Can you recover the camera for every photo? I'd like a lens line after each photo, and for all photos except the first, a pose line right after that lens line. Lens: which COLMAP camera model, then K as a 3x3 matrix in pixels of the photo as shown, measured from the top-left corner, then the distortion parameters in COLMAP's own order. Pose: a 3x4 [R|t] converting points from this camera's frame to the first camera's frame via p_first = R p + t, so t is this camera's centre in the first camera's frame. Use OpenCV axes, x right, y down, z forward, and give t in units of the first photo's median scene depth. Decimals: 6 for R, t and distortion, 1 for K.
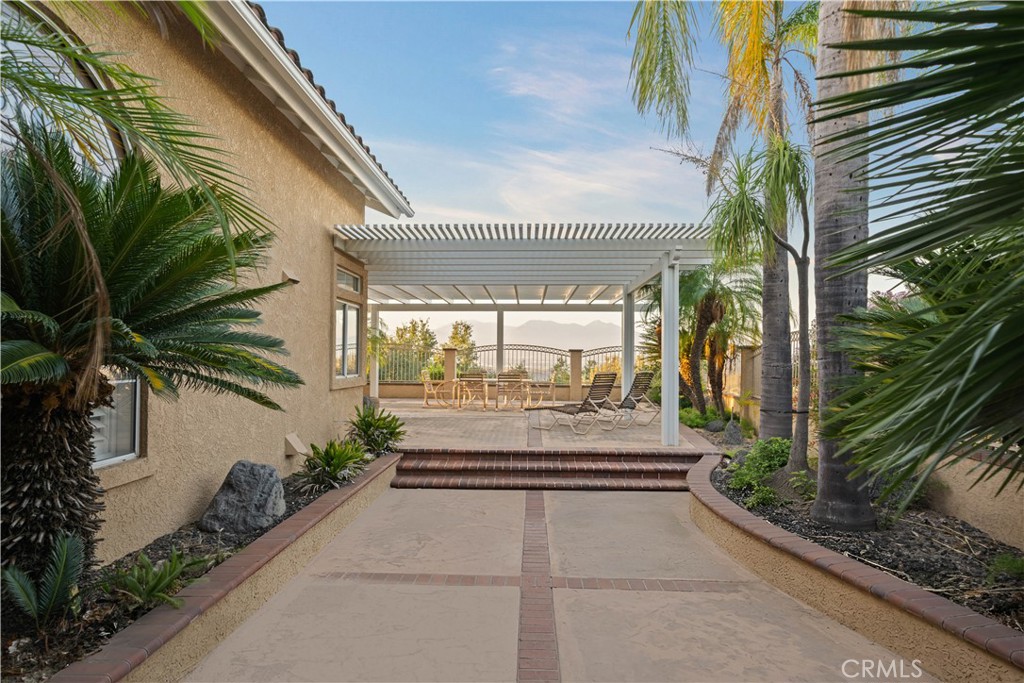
lens RADIAL K [[540.4, 0, 511.2], [0, 540.4, 344.9], [0, 0, 1]] dist [-0.000491, -0.000004]
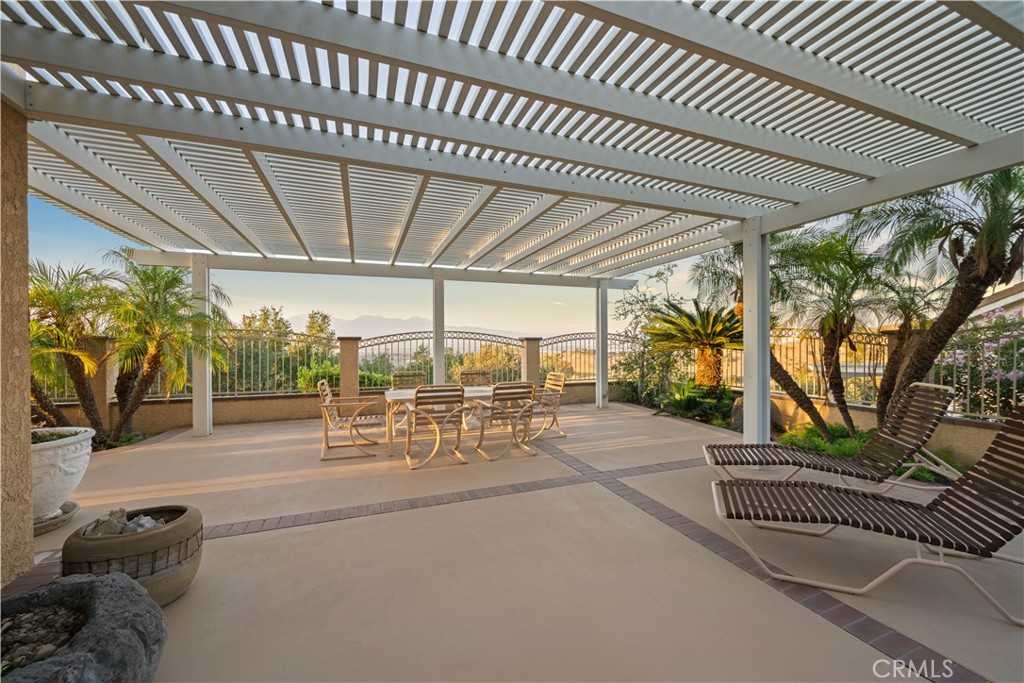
lens RADIAL K [[383.9, 0, 512.2], [0, 383.9, 339.2], [0, 0, 1]] dist [0.000773, 0.000014]
pose [[0.918245, -0.008845, 0.395915, -0.117861], [0.003858, 0.999903, 0.013392, 0.003378], [-0.395995, -0.010770, 0.918190, 0.514441]]
